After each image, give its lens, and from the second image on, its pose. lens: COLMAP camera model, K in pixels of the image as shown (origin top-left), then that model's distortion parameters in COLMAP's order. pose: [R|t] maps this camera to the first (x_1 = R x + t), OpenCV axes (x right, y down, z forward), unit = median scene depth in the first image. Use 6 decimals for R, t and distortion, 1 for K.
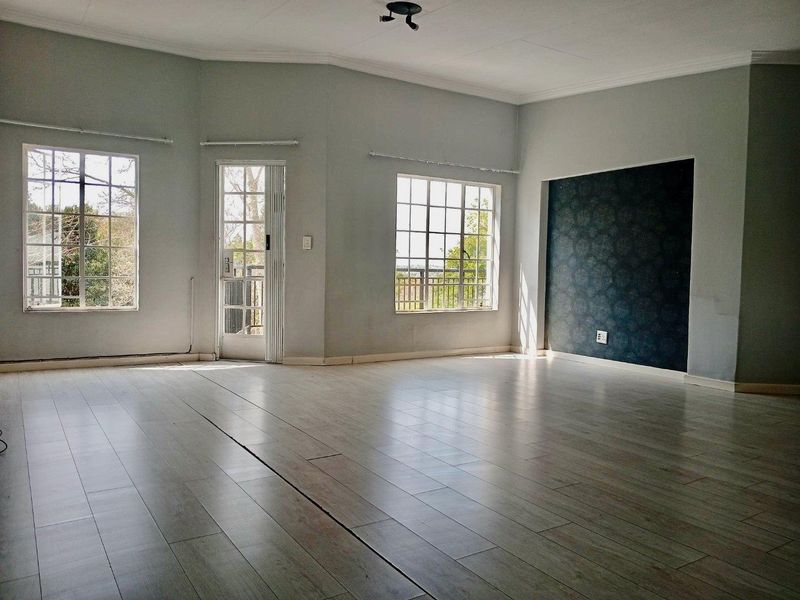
lens RADIAL K [[614.6, 0, 408.3], [0, 614.6, 297.8], [0, 0, 1]] dist [0.082962, -0.178341]
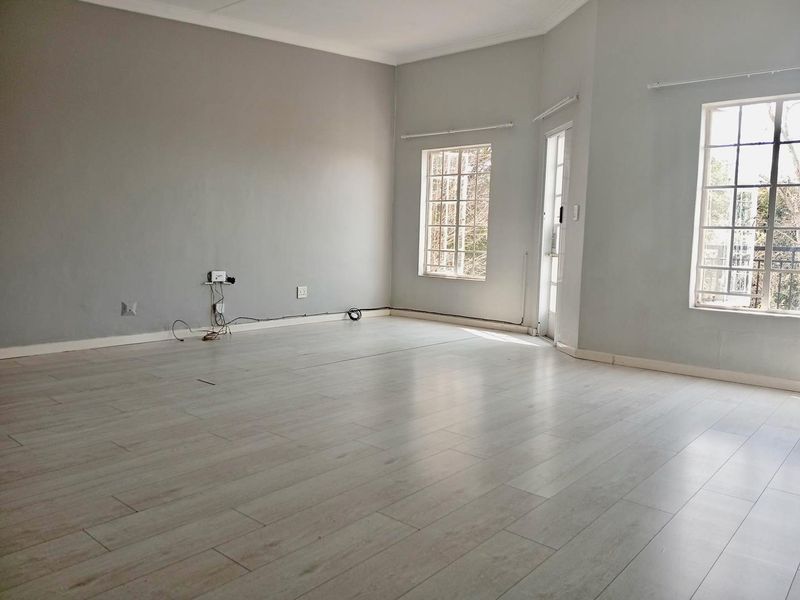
lens RADIAL K [[614.6, 0, 408.3], [0, 614.6, 297.8], [0, 0, 1]] dist [0.082962, -0.178341]
pose [[0.281082, 0.076578, -0.956624, 0.592887], [-0.068434, 0.995873, 0.059612, -0.006152], [0.957241, 0.048710, 0.285162, 0.526860]]
